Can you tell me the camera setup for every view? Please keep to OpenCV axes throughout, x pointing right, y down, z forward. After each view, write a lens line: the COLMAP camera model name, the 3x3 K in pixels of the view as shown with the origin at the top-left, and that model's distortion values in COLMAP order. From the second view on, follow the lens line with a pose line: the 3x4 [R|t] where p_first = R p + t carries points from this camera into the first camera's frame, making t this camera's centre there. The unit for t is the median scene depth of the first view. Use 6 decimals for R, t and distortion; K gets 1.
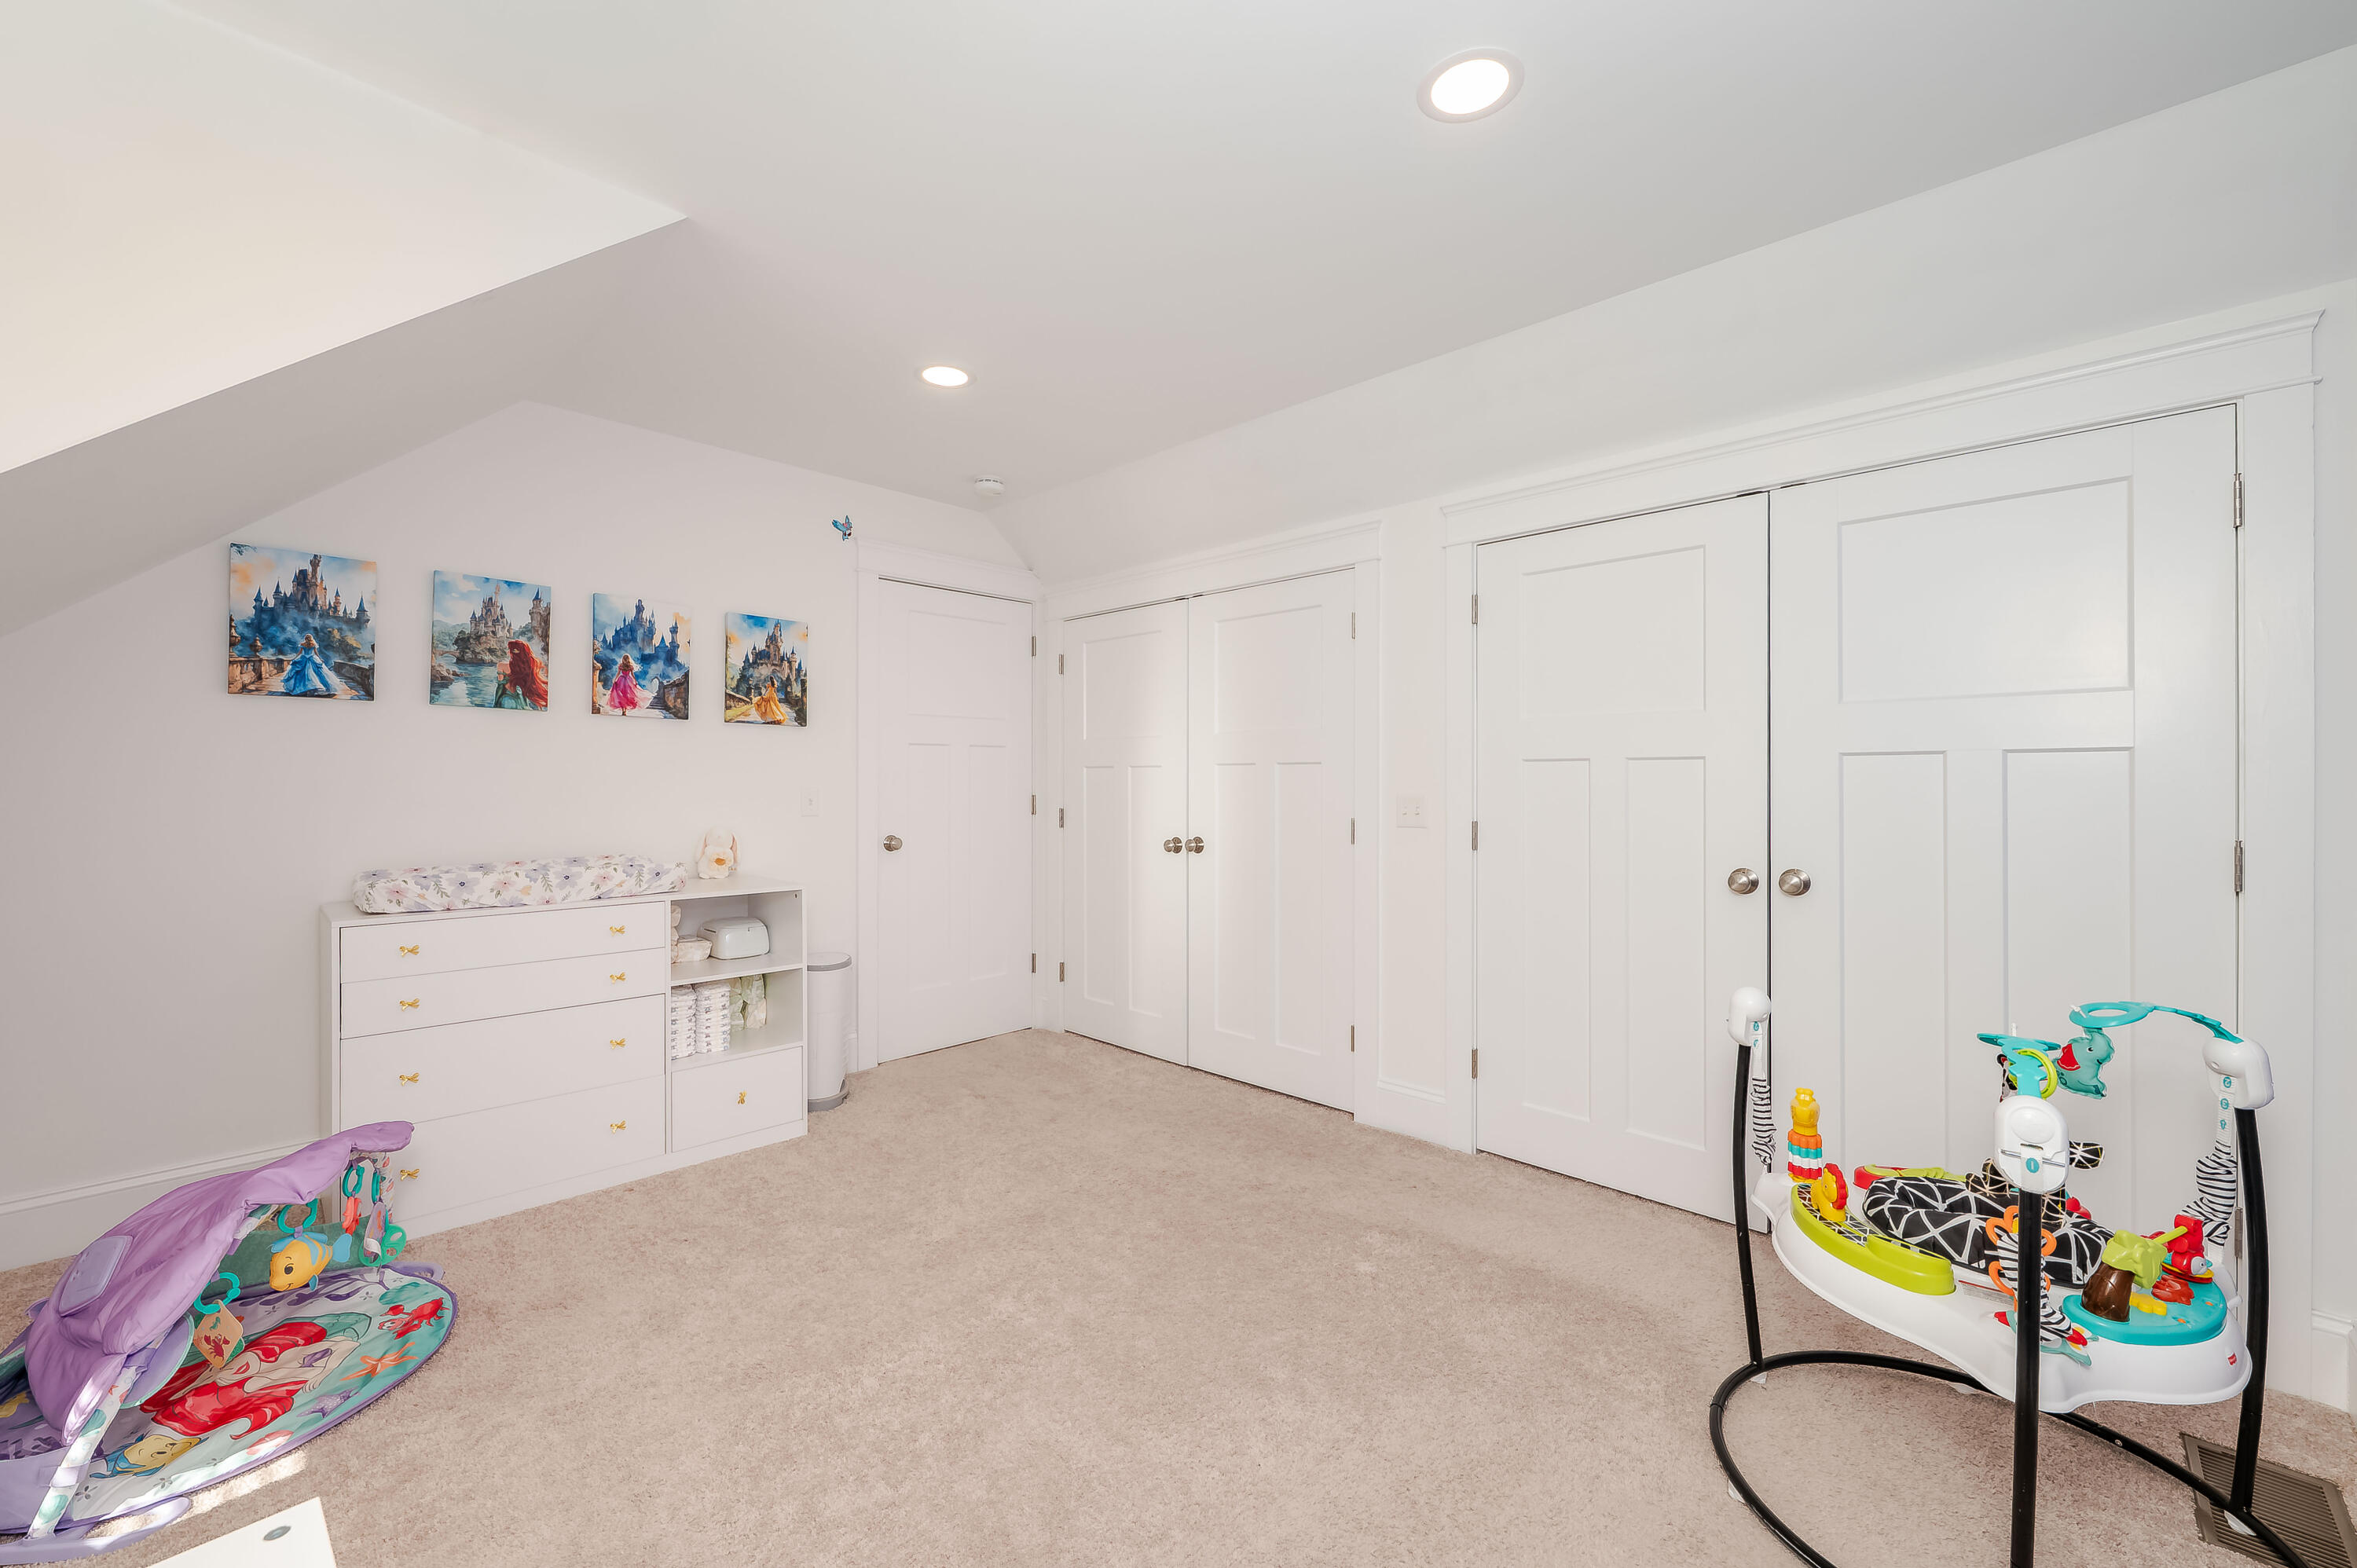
lens RADIAL K [[955.3, 0, 1178.6], [0, 955.3, 779.2], [0, 0, 1]] dist [0.003422, 0.000039]
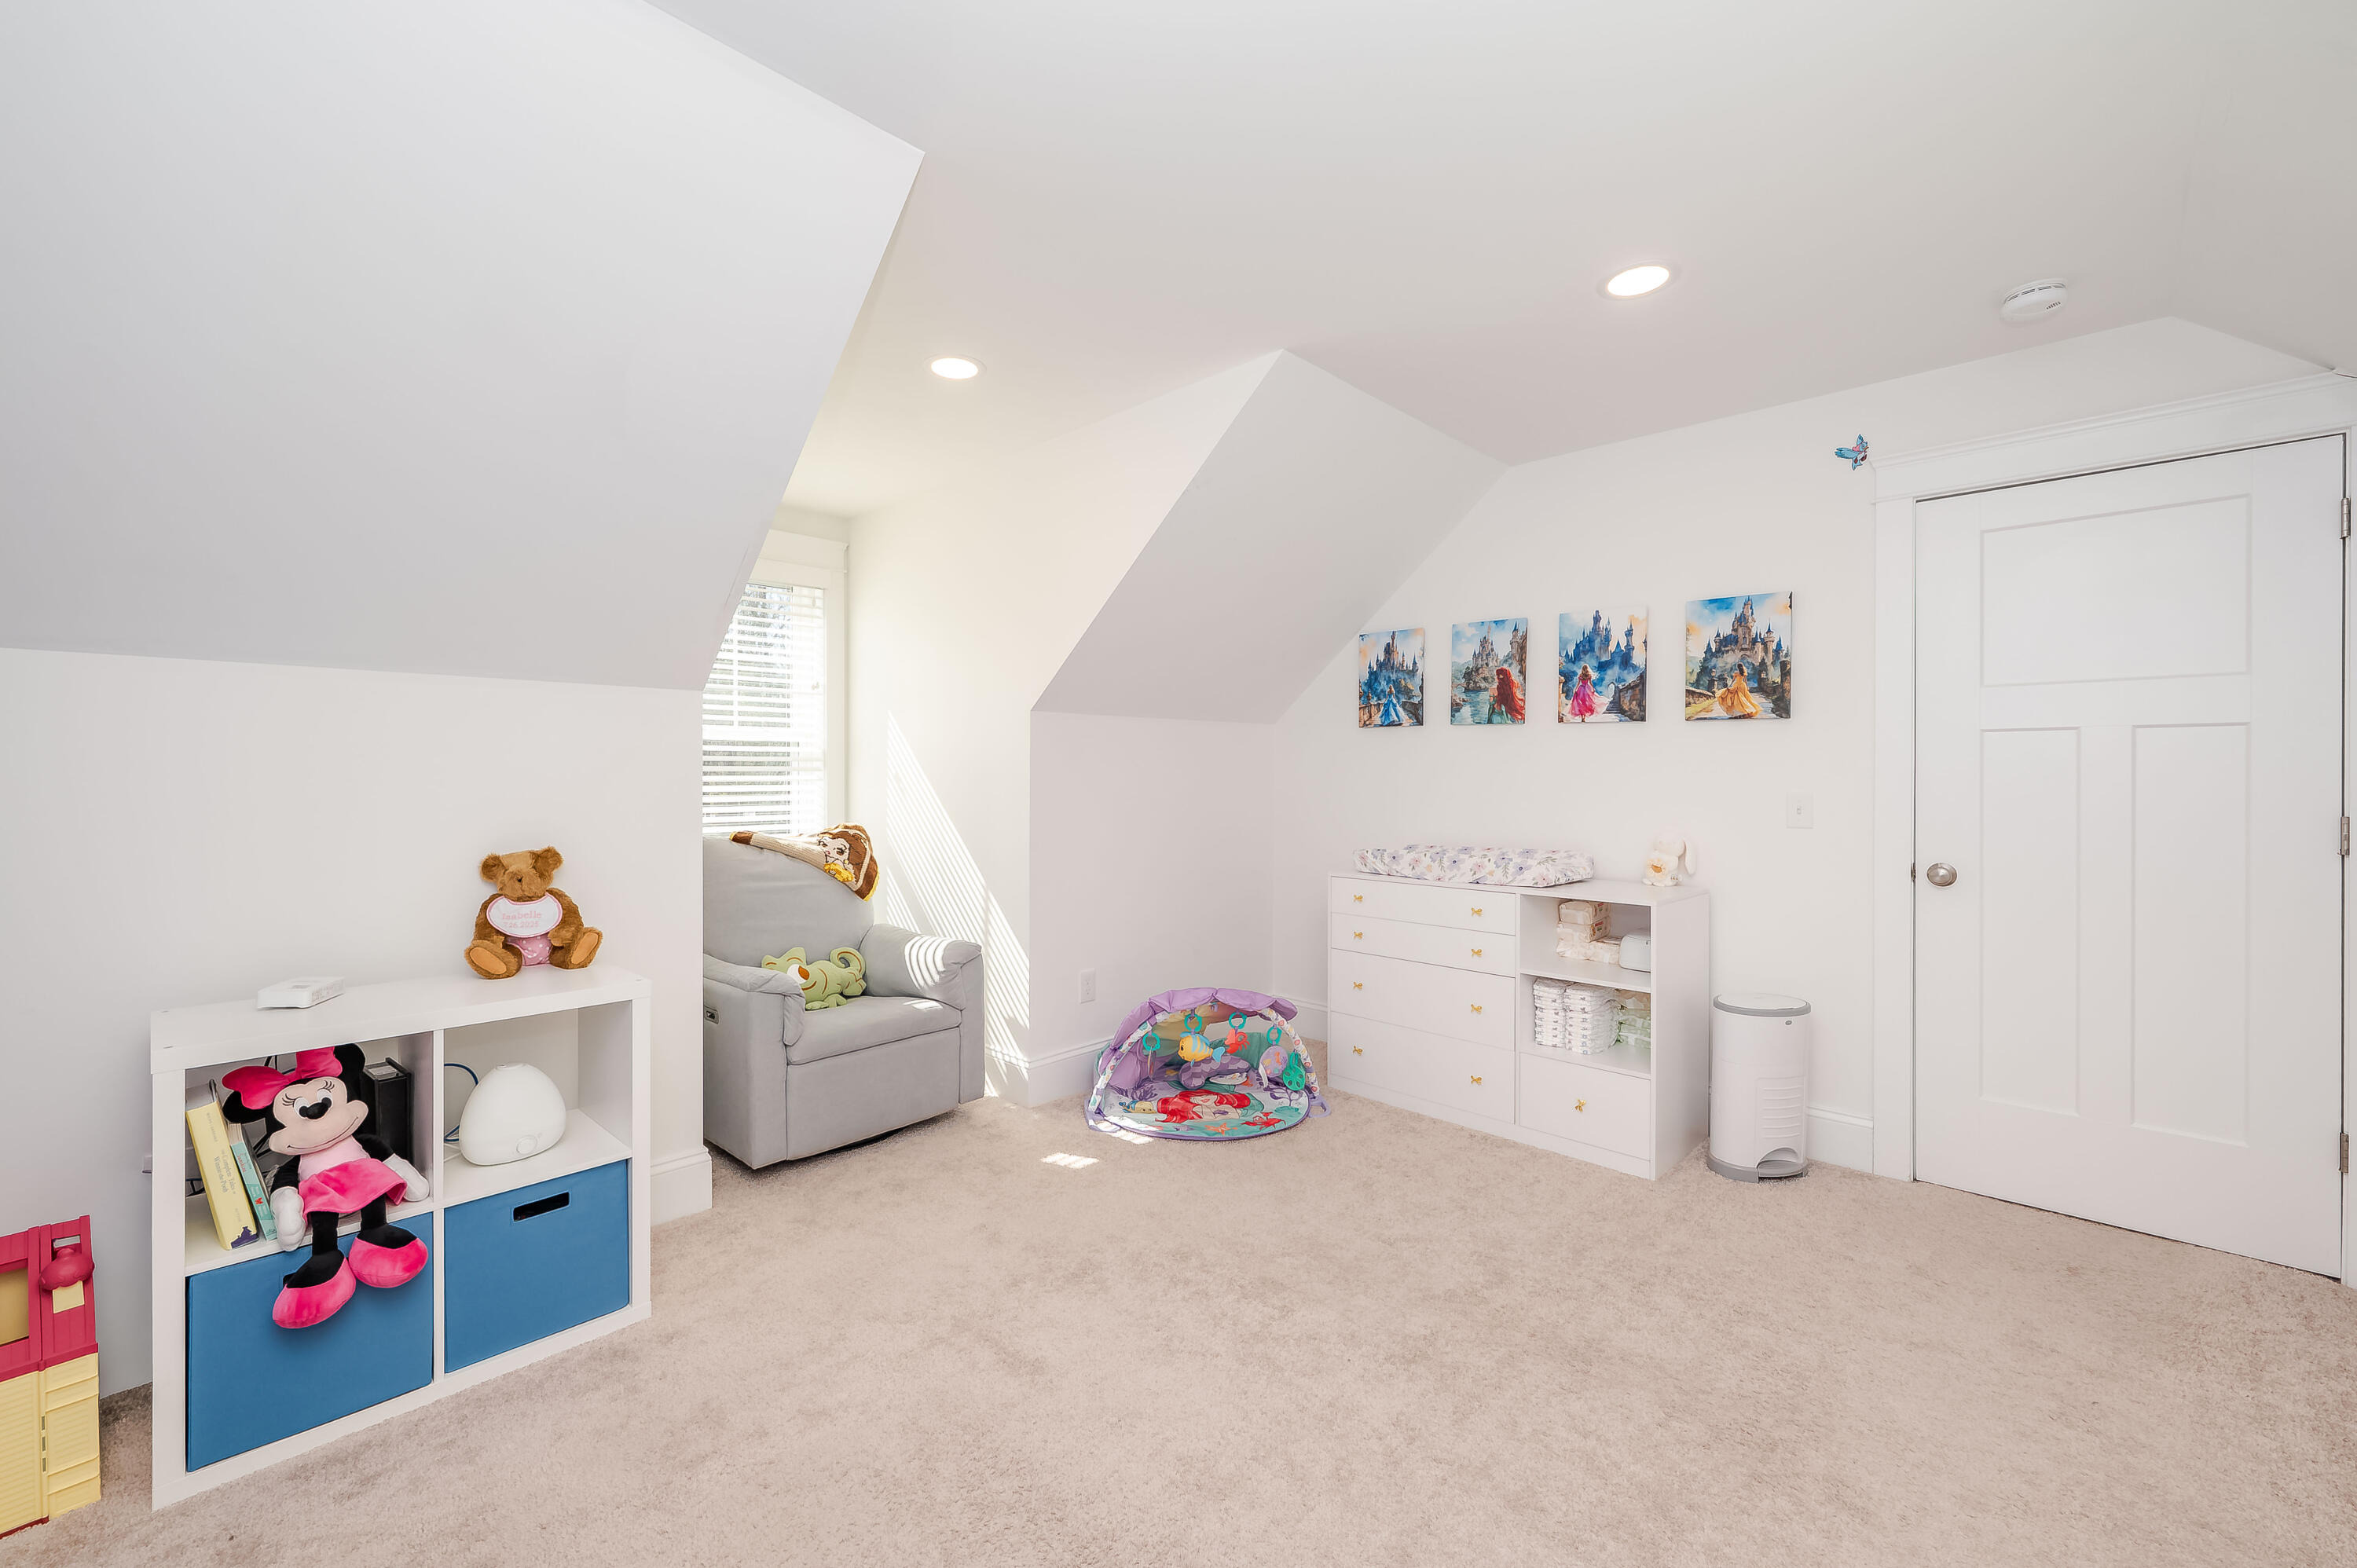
lens RADIAL K [[955.3, 0, 1178.6], [0, 955.3, 779.2], [0, 0, 1]] dist [0.003422, 0.000039]
pose [[-0.009371, 0.006982, -0.999932, 0.528098], [0.001930, 0.999974, 0.006964, -0.011416], [0.999954, -0.001865, -0.009384, 0.588881]]
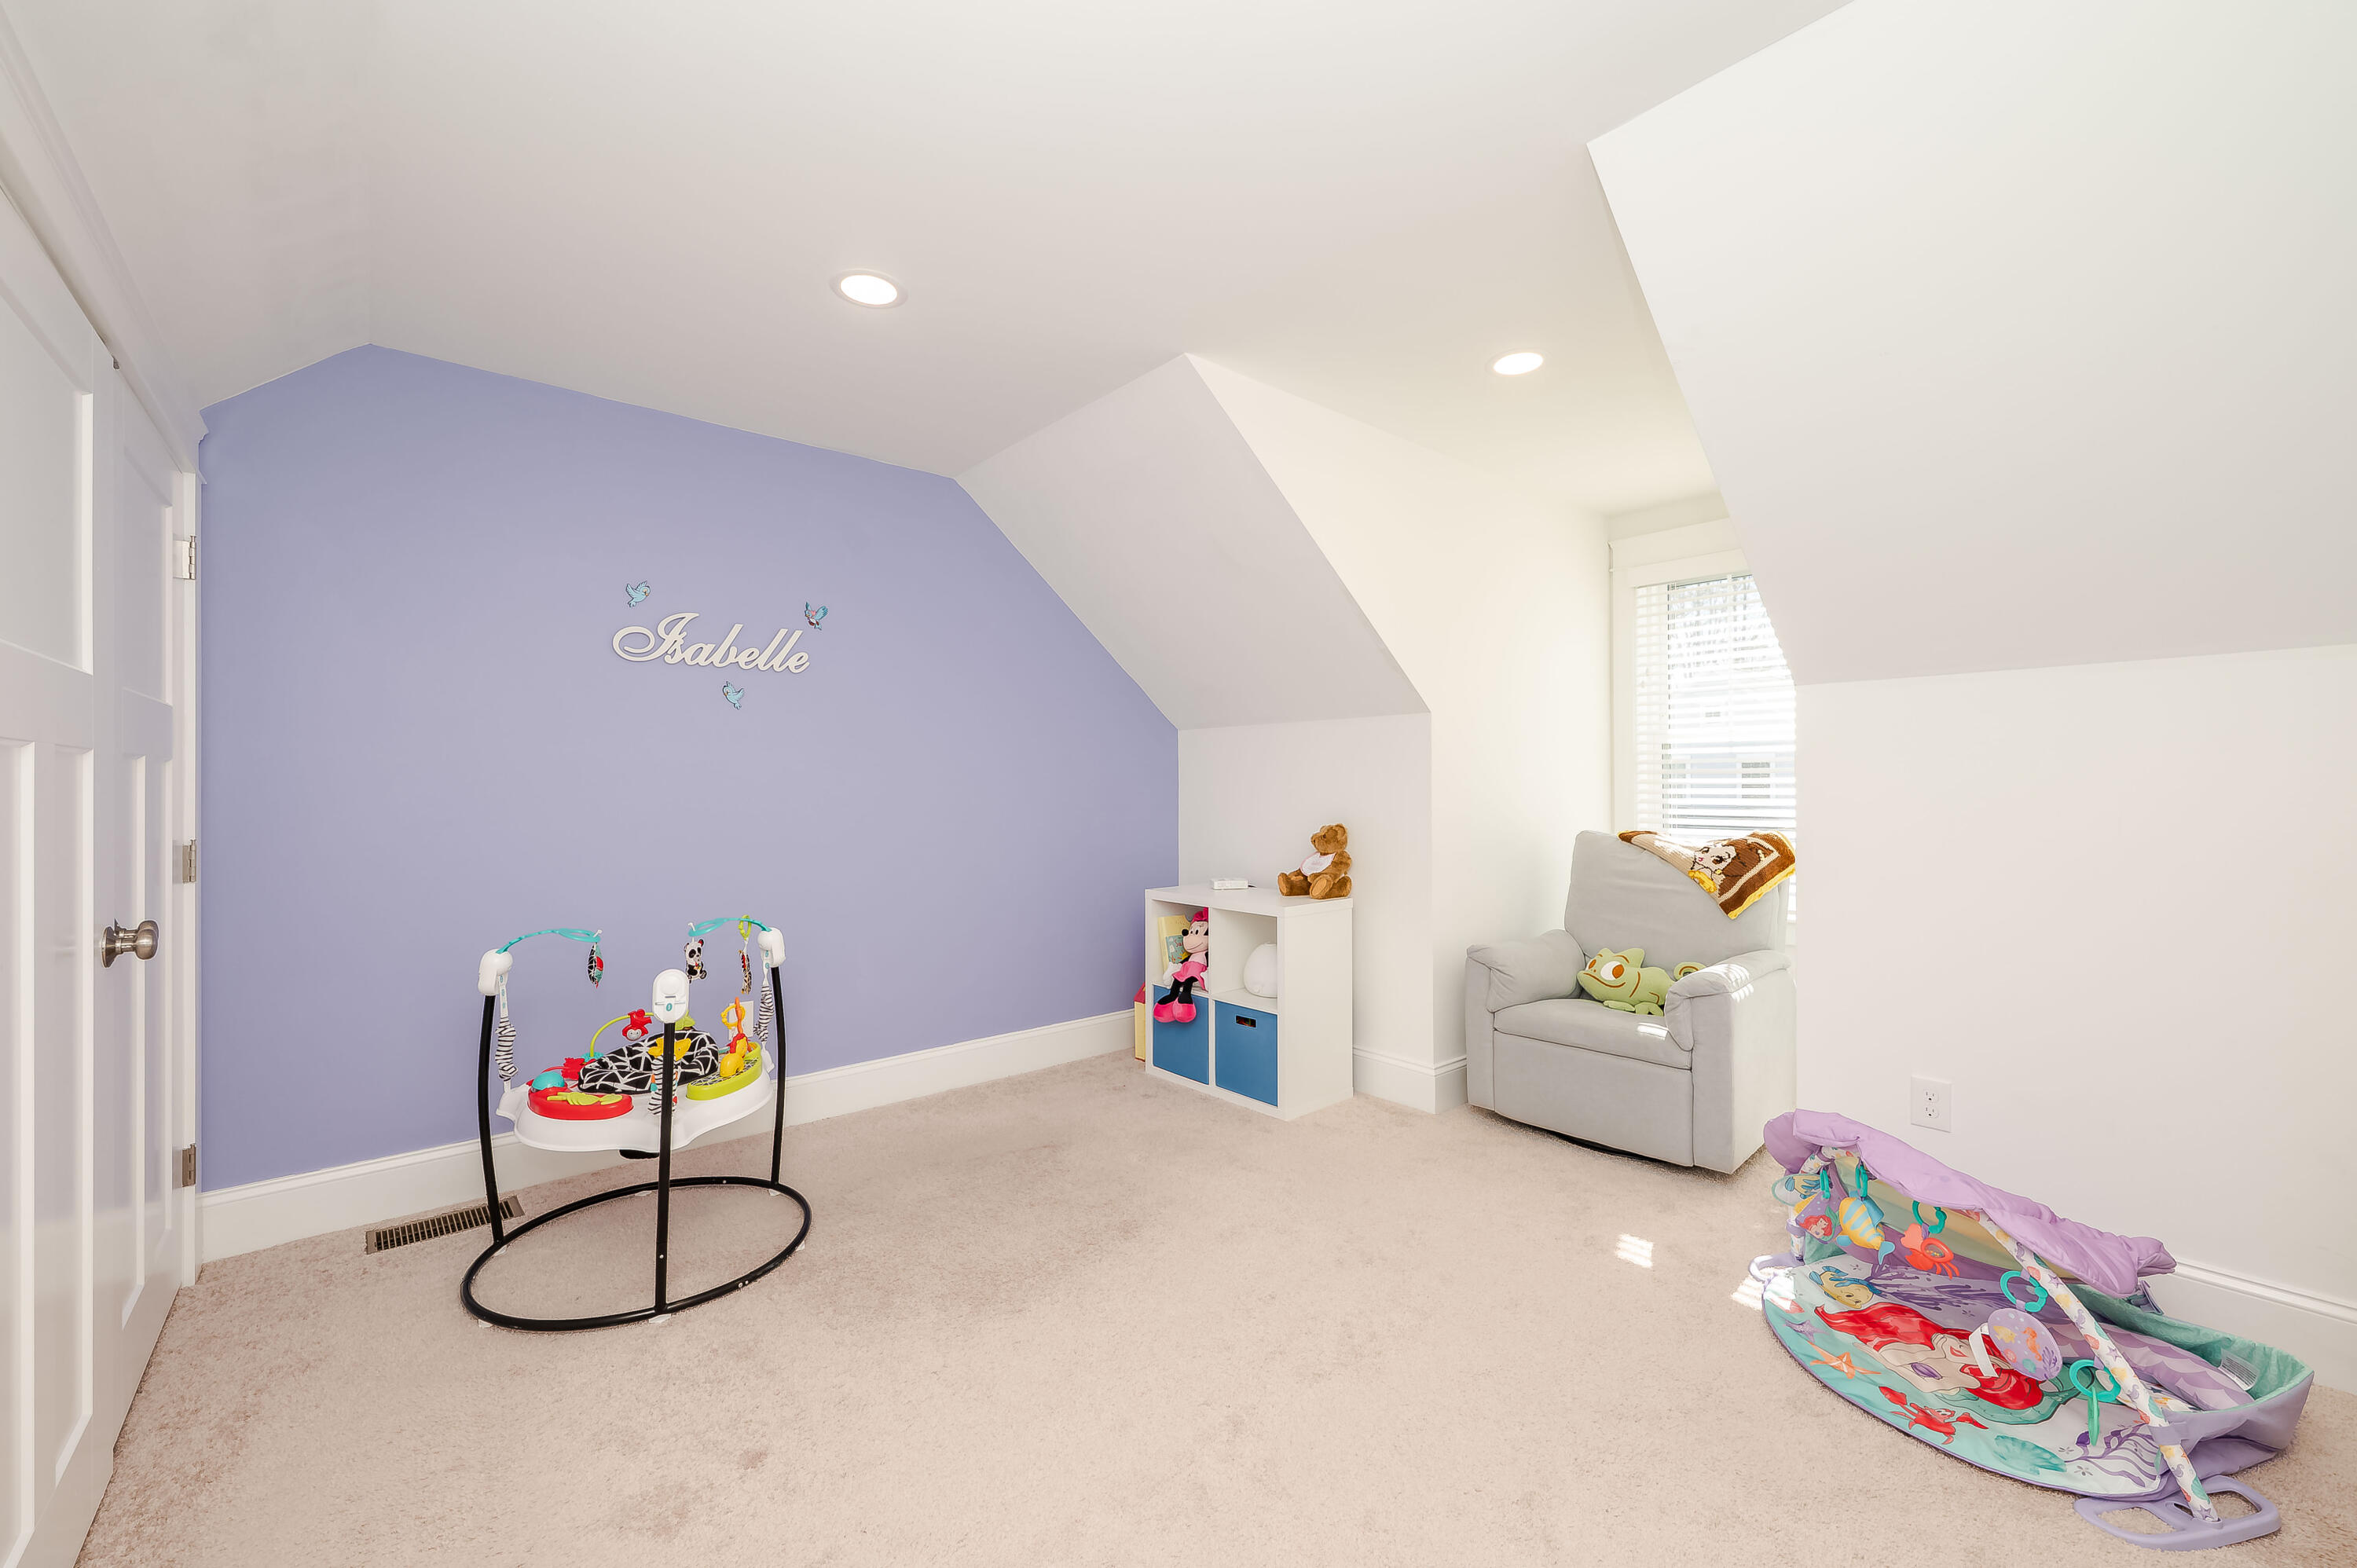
lens RADIAL K [[955.3, 0, 1178.6], [0, 955.3, 779.2], [0, 0, 1]] dist [0.003422, 0.000039]
pose [[-0.994402, 0.002177, 0.105645, -0.152365], [0.001331, 0.999966, -0.008079, 0.001489], [-0.105659, -0.007894, -0.994371, 1.294597]]
